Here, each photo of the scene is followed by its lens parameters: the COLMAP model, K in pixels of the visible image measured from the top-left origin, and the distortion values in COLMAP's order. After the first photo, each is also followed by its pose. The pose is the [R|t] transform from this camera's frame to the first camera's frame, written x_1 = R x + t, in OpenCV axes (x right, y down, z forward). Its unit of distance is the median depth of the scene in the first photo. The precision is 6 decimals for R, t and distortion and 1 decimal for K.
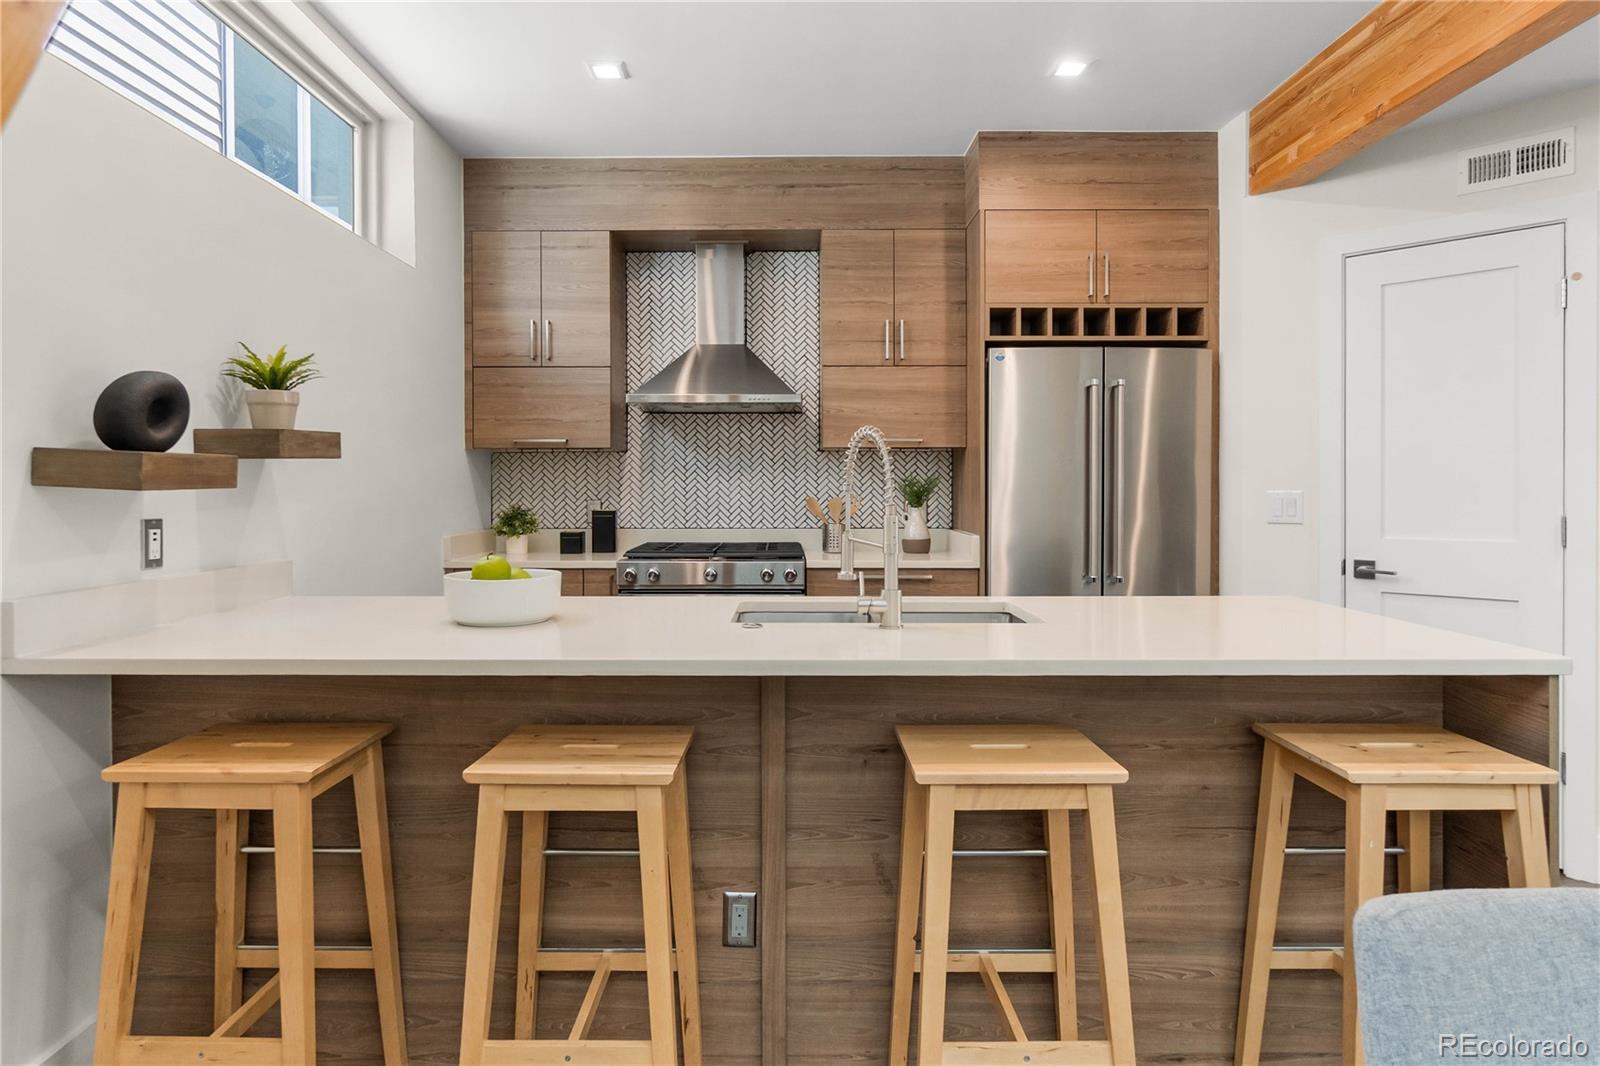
lens RADIAL K [[918.3, 0, 800.0], [0, 918.3, 533.0], [0, 0, 1]] dist [-0.002575, -0.000410]
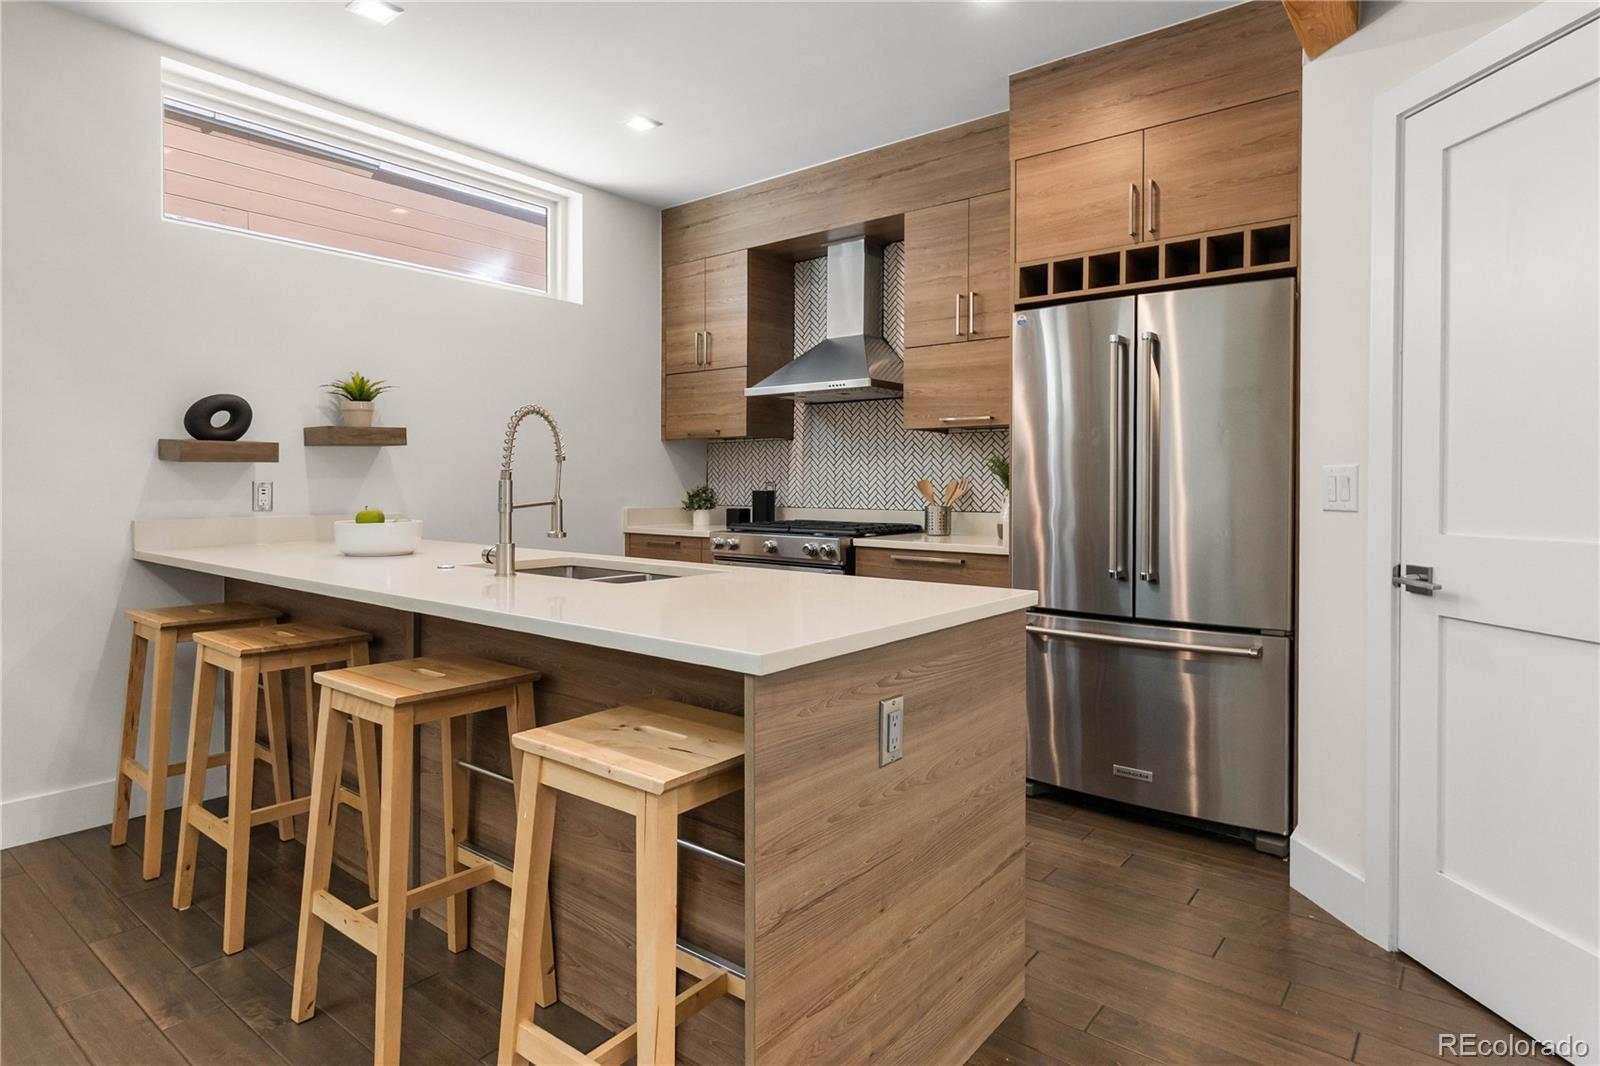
lens RADIAL K [[870.7, 0, 806.4], [0, 870.7, 533.0], [0, 0, 1]] dist [0.000062, -0.000158]
pose [[0.781295, 0.038987, -0.622944, 0.553340], [-0.035209, 0.999211, 0.018376, 0.007577], [0.623169, 0.007576, 0.782051, 0.187244]]
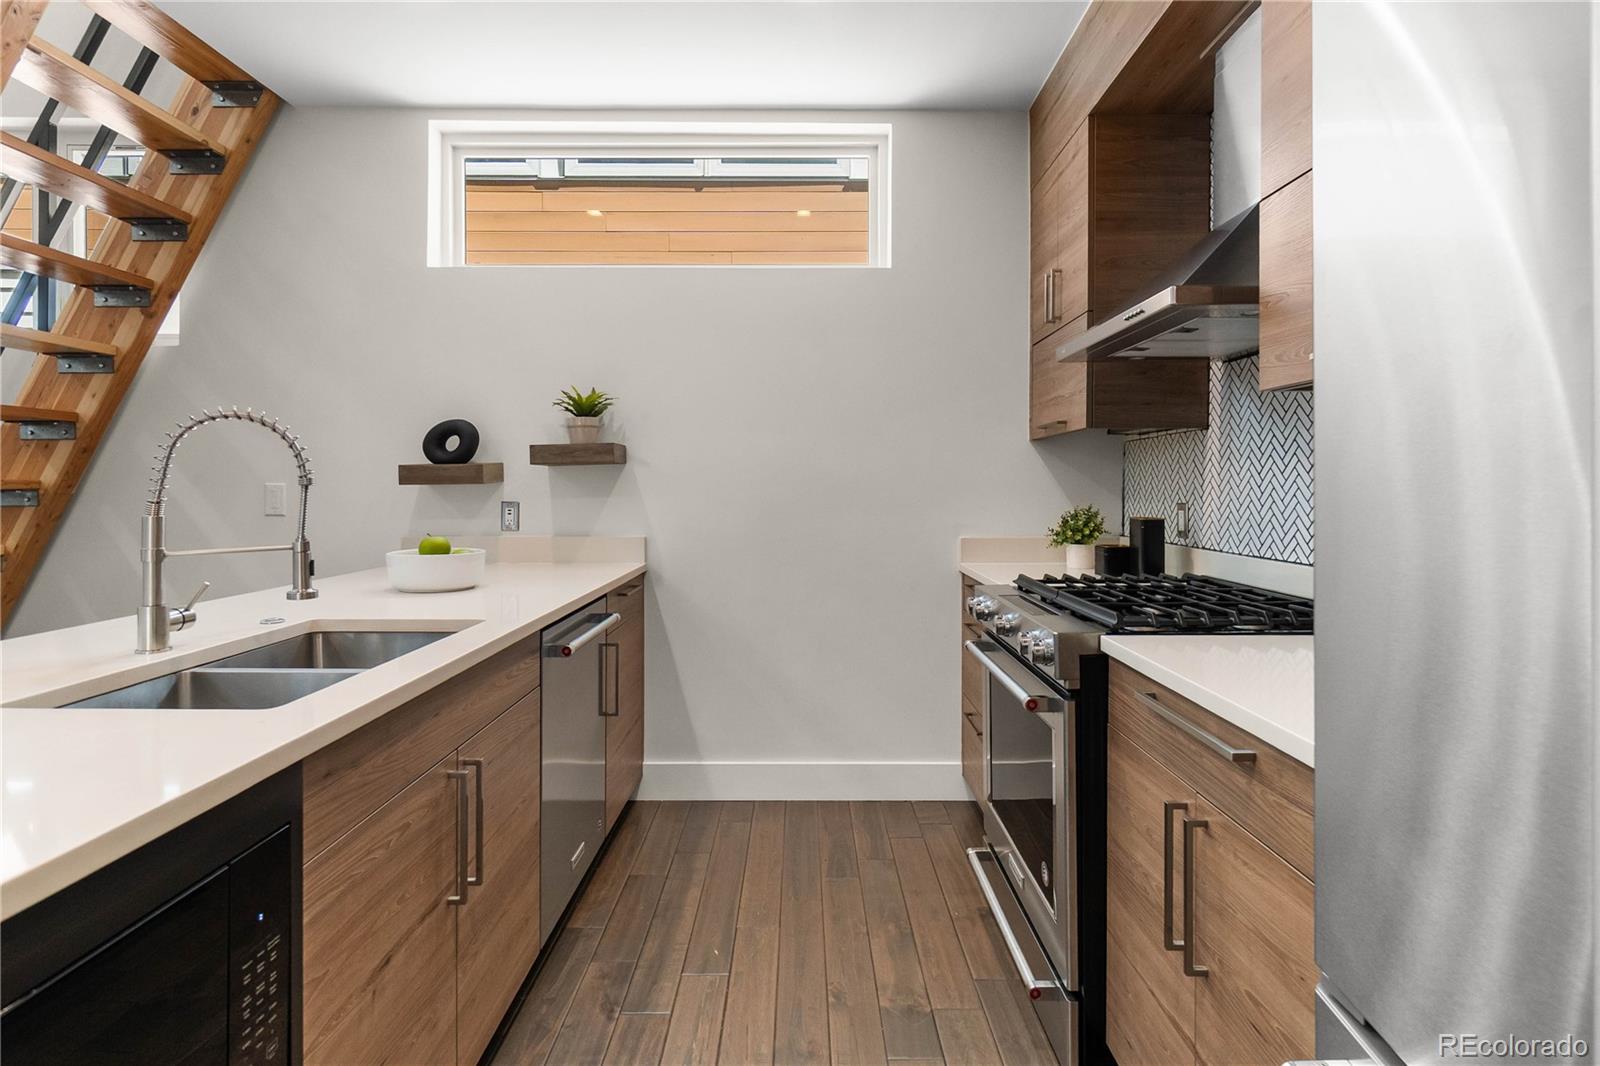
lens RADIAL K [[795.0, 0, 799.3], [0, 795.0, 517.7], [0, 0, 1]] dist [0.000433, 0.000138]
pose [[-0.010702, 0.042147, -0.999054, 0.413378], [-0.050012, 0.997838, 0.042631, -0.038939], [0.998691, 0.050421, -0.008571, 0.799321]]
